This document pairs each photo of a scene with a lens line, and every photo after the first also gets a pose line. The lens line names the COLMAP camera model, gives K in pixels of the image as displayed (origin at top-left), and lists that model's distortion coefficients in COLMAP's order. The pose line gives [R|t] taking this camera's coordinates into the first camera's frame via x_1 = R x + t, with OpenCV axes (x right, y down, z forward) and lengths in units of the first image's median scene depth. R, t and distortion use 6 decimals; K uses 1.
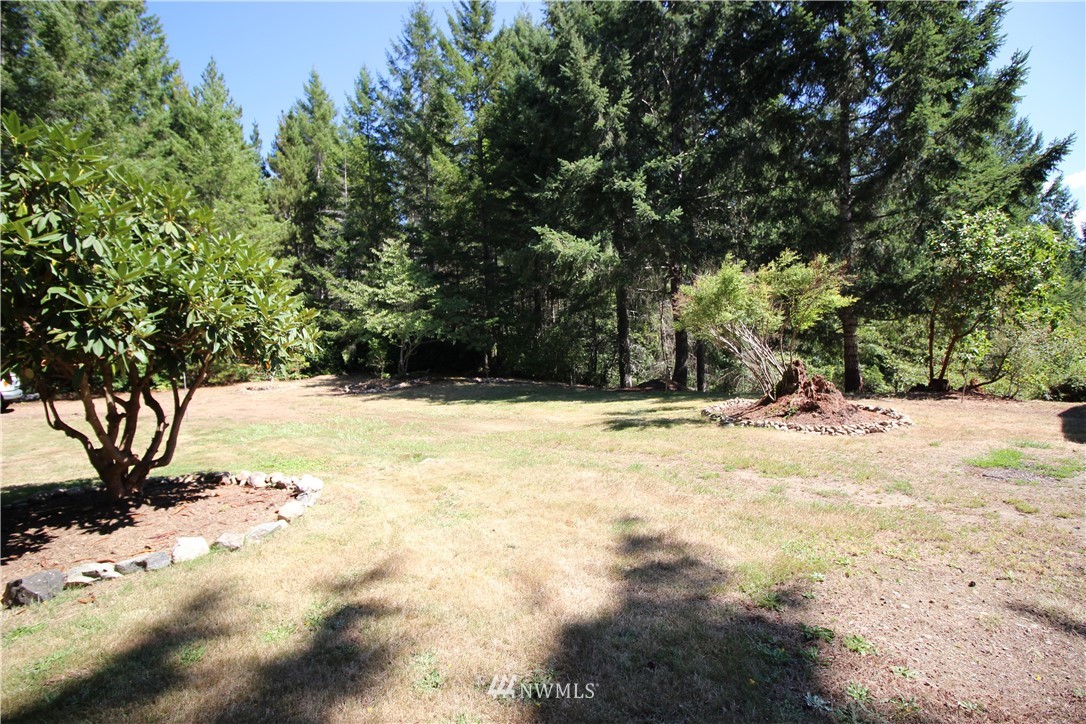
lens RADIAL K [[507.1, 0, 543.0], [0, 507.1, 362.0], [0, 0, 1]] dist [-0.018482, -0.009317]
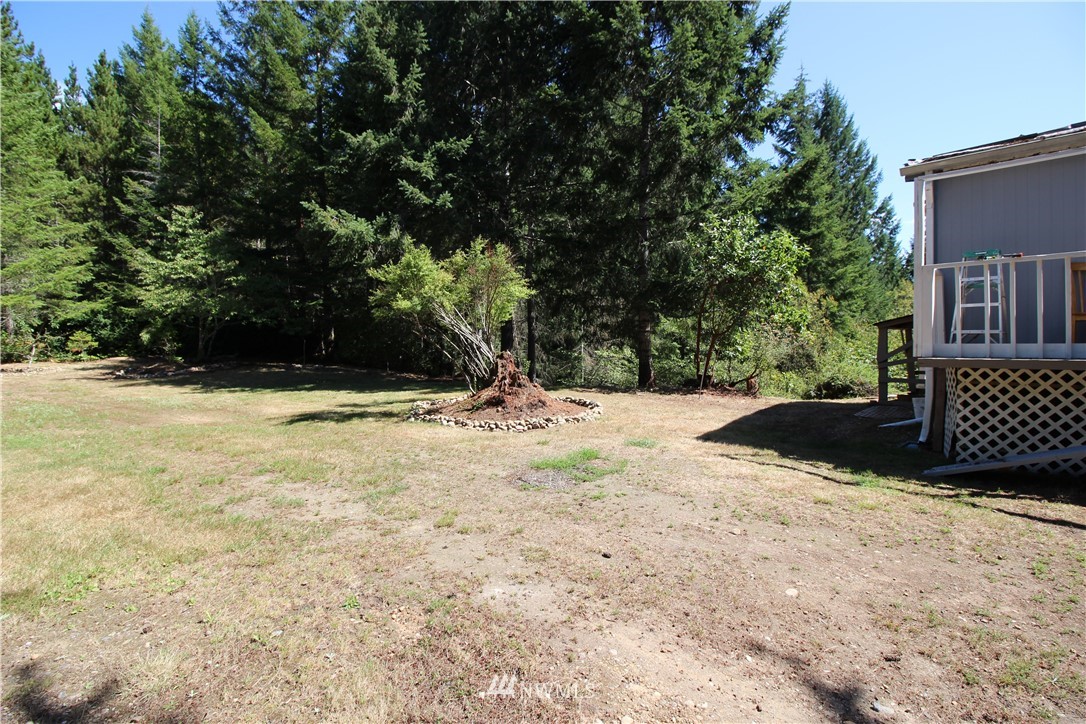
lens RADIAL K [[507.1, 0, 543.0], [0, 507.1, 362.0], [0, 0, 1]] dist [-0.018482, -0.009317]
pose [[0.983535, 0.023384, 0.179200, 0.173749], [-0.027373, 0.999429, 0.019821, -0.003270], [-0.178634, -0.024400, 0.983613, 0.010490]]
